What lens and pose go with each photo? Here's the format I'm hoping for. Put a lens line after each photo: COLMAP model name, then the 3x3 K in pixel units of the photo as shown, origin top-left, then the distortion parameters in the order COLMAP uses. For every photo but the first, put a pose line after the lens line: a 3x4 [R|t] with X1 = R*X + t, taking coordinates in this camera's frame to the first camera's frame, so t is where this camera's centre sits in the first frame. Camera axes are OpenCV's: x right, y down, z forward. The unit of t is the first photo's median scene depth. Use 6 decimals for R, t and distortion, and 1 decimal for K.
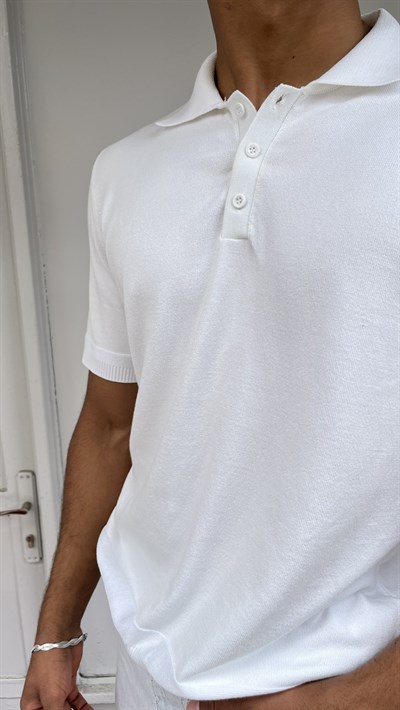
lens RADIAL K [[550.8, 0, 194.4], [0, 550.8, 360.5], [0, 0, 1]] dist [0.075947, -0.109659]
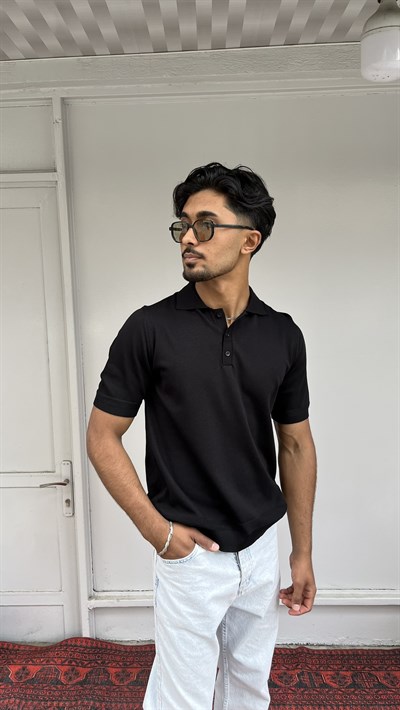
lens RADIAL K [[550.8, 0, 195.5], [0, 550.8, 357.8], [0, 0, 1]] dist [0.075947, -0.109659]
pose [[0.997174, 0.022236, -0.071757, 0.210122], [-0.027830, 0.996571, -0.077926, 0.003720], [0.069778, 0.079702, 0.994373, -0.705208]]
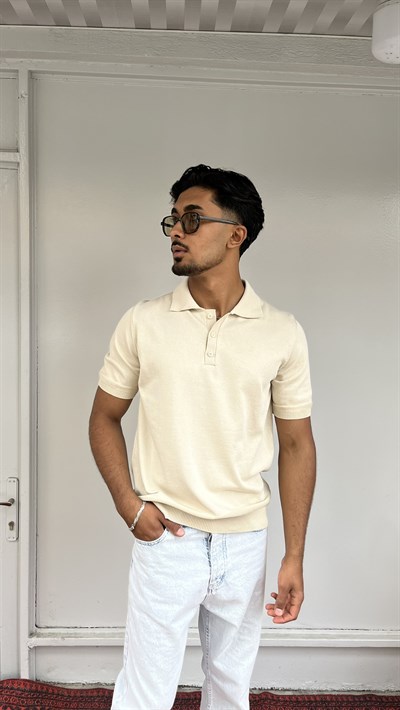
lens RADIAL K [[550.8, 0, 198.3], [0, 550.8, 356.8], [0, 0, 1]] dist [0.075947, -0.109659]
pose [[0.997624, 0.068848, -0.002595, 0.183616], [-0.068720, 0.991662, -0.109017, 0.001419], [-0.004932, 0.108937, 0.994036, -0.552867]]
